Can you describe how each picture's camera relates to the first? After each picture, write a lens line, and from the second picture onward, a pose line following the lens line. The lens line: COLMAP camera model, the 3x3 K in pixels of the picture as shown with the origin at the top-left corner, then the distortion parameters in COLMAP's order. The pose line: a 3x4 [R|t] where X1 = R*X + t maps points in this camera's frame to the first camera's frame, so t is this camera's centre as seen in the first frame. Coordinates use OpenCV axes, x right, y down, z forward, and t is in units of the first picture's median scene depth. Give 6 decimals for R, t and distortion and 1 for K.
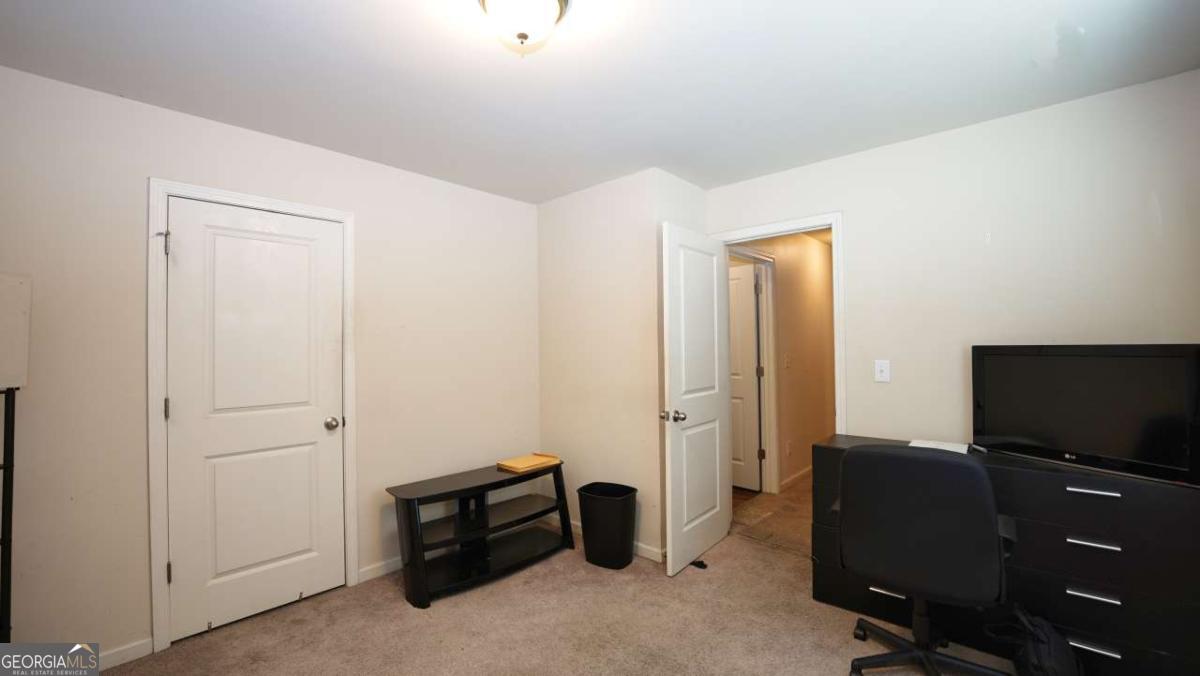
lens RADIAL K [[493.4, 0, 604.4], [0, 493.4, 342.7], [0, 0, 1]] dist [0.001425, 0.000222]
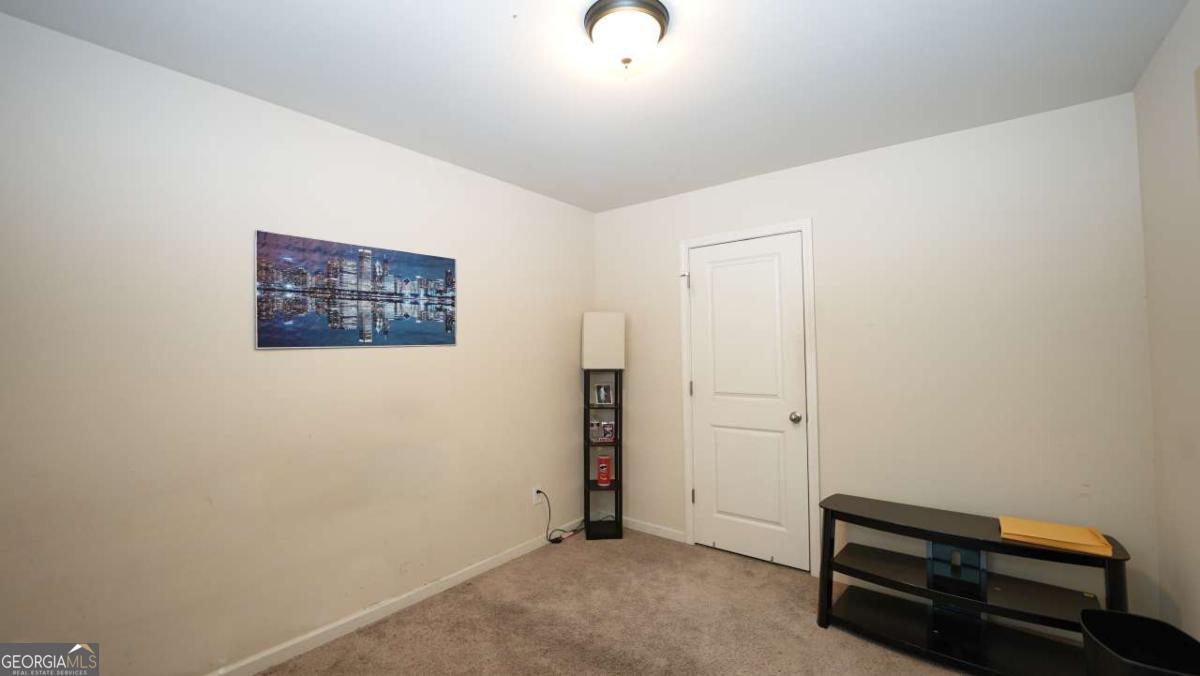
lens RADIAL K [[493.4, 0, 605.2], [0, 493.4, 339.5], [0, 0, 1]] dist [0.001425, 0.000222]
pose [[0.104040, -0.016507, -0.994436, 0.519405], [0.017862, 0.999732, -0.014726, -0.000802], [0.994413, -0.016231, 0.104307, 0.488023]]
